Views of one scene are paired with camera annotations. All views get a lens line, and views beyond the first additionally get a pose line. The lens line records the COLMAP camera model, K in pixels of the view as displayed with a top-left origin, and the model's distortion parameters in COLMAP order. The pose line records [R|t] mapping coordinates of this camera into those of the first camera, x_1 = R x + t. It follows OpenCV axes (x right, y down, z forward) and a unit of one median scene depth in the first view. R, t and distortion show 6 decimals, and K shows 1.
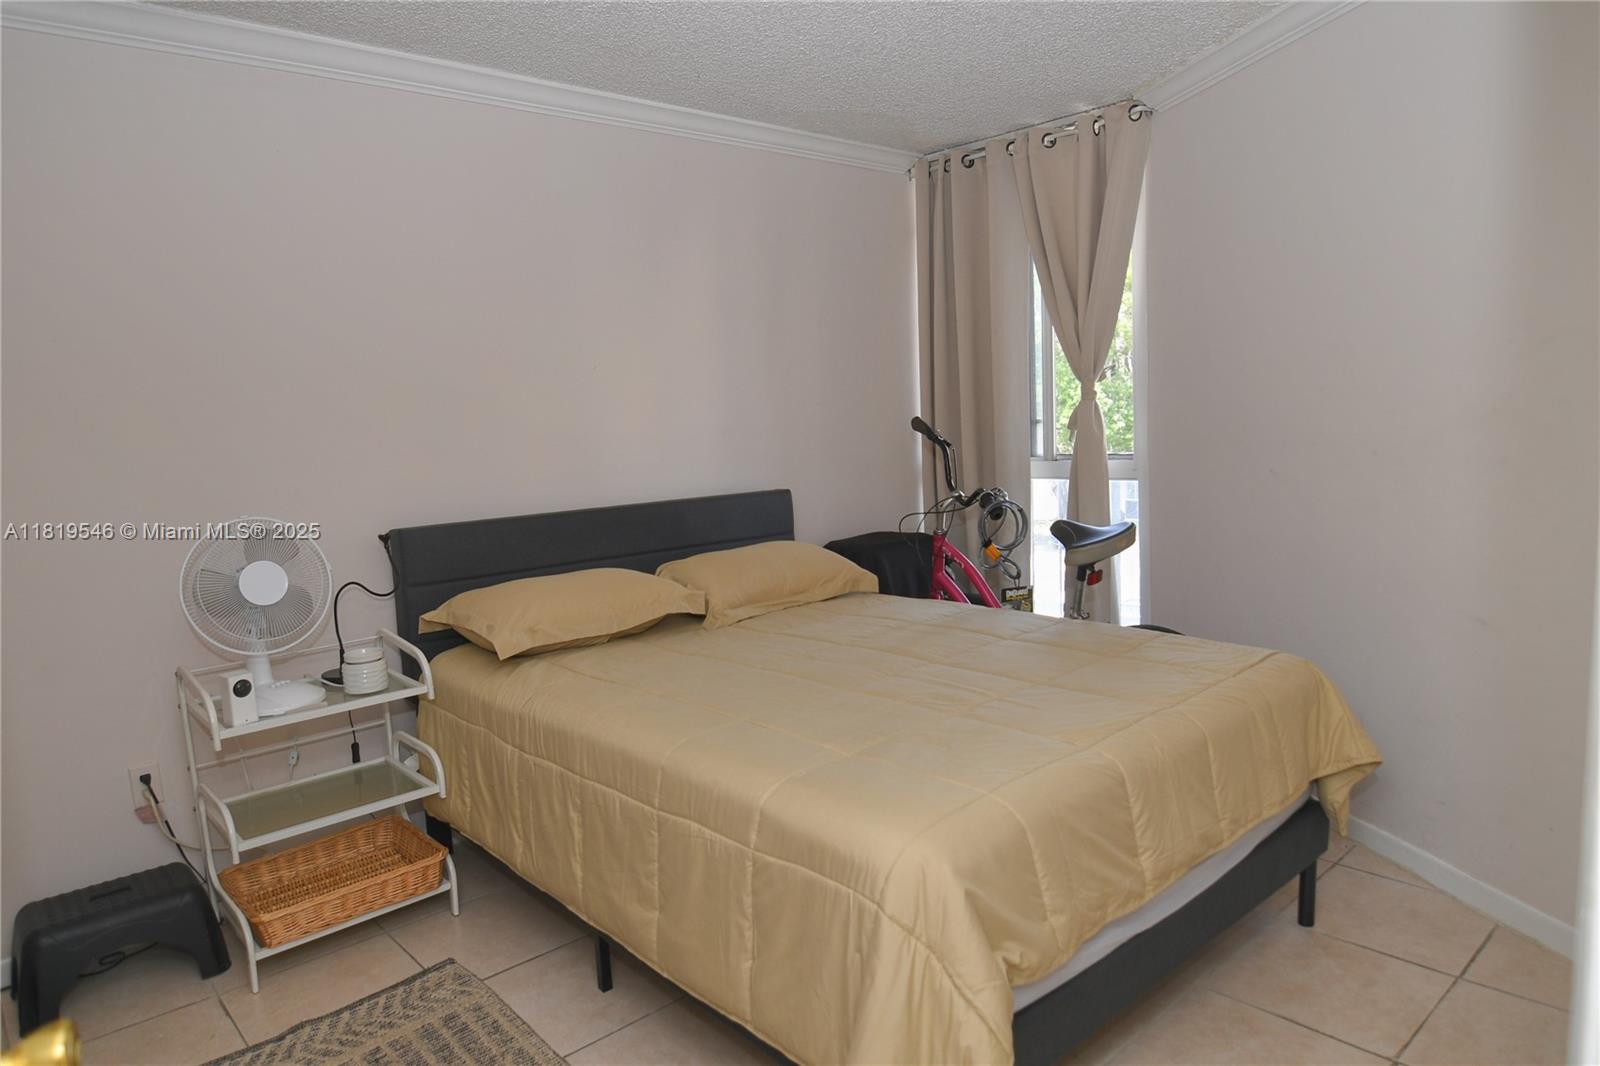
lens RADIAL K [[1003.0, 0, 793.0], [0, 1003.0, 534.1], [0, 0, 1]] dist [-0.002129, -0.022402]
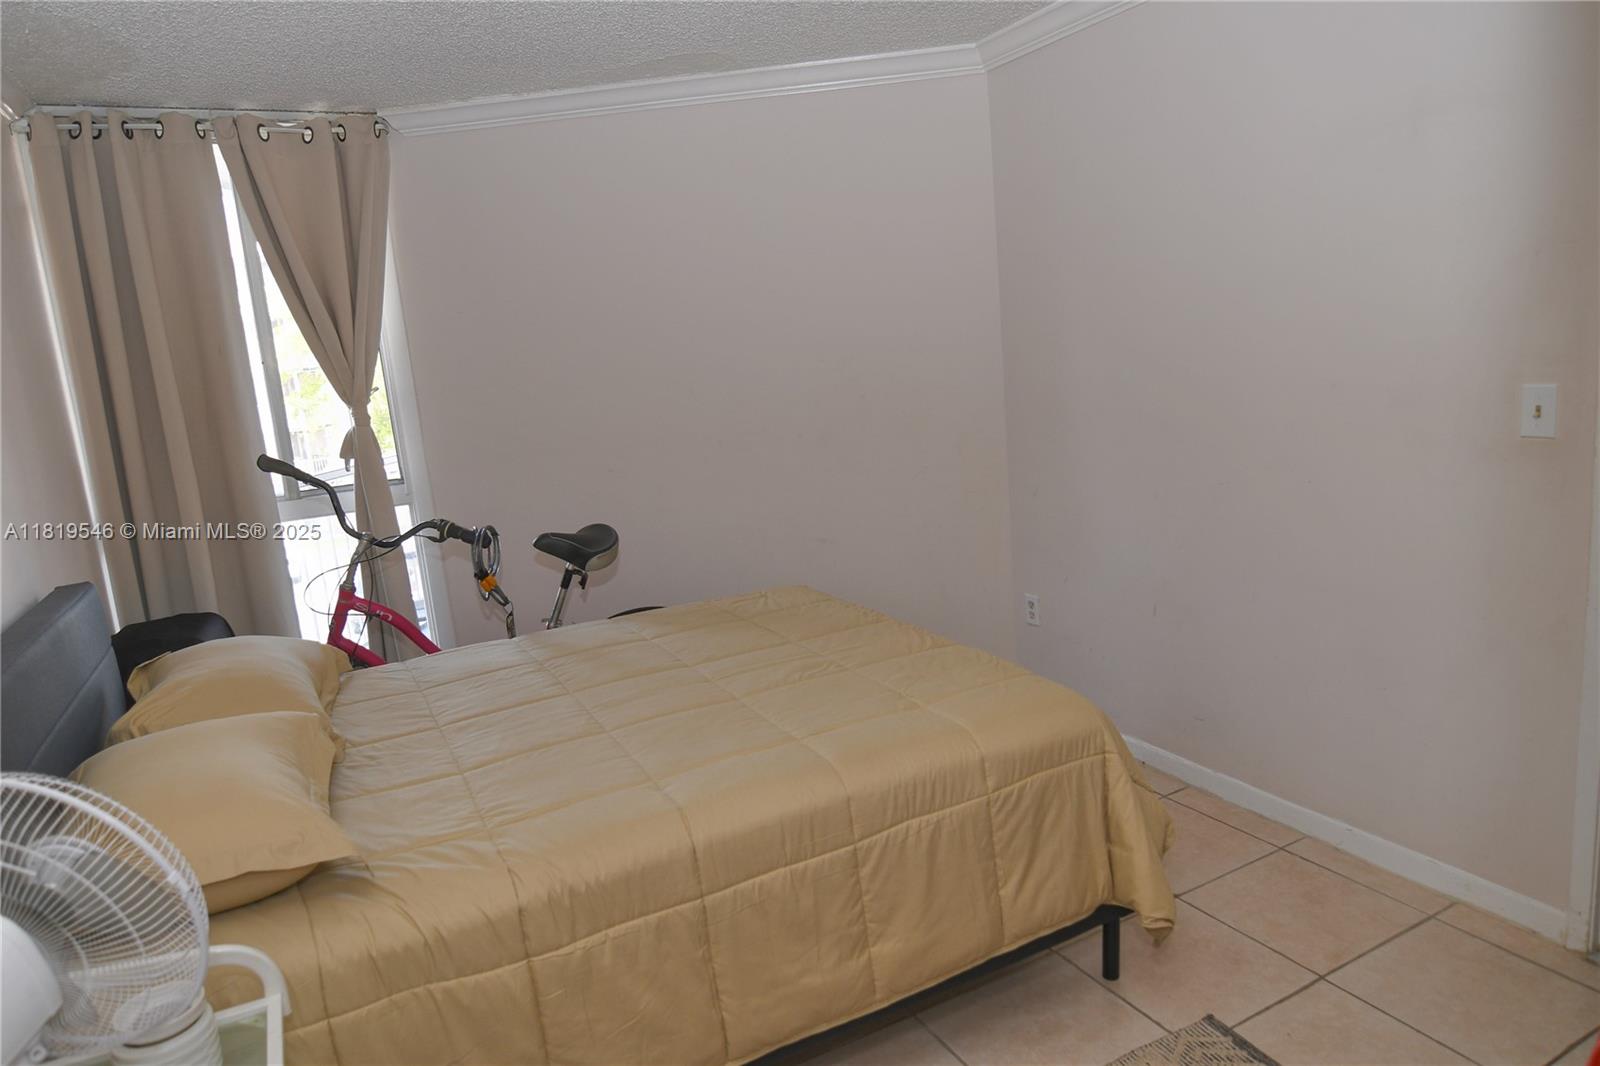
lens RADIAL K [[1003.0, 0, 793.0], [0, 1003.0, 534.1], [0, 0, 1]] dist [-0.002129, -0.022402]
pose [[0.258583, -0.153658, 0.953690, -0.504818], [0.182702, 0.977228, 0.107912, -0.061983], [-0.948554, 0.146337, 0.280768, 0.372819]]
